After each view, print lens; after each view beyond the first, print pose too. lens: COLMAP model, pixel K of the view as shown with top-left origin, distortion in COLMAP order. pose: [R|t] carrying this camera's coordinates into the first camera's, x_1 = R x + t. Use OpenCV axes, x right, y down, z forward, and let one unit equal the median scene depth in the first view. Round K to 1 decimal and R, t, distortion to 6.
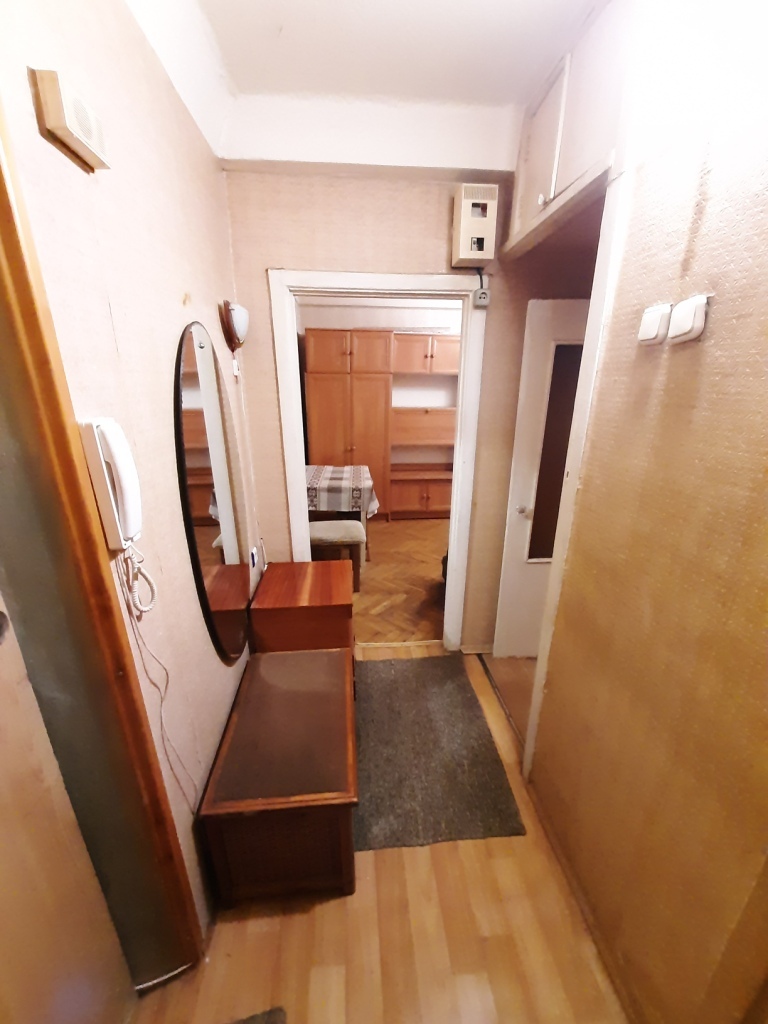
lens RADIAL K [[405.5, 0, 384.0], [0, 405.5, 512.0], [0, 0, 1]] dist [-0.001034, -0.000165]
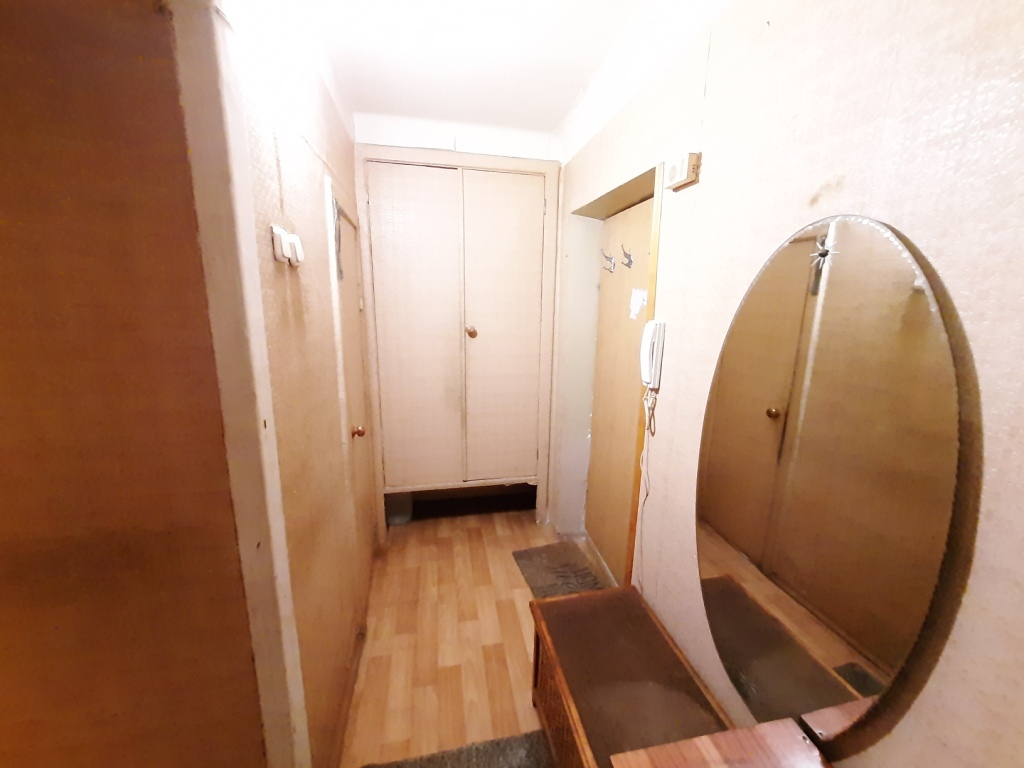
lens RADIAL K [[405.5, 0, 527.7], [0, 405.5, 383.9], [0, 0, 1]] dist [-0.001034, -0.000165]
pose [[-0.990314, 0.008238, -0.138602, 0.098331], [-0.060996, 0.870943, 0.487584, -0.476878], [0.124731, 0.491315, -0.862004, 1.520545]]
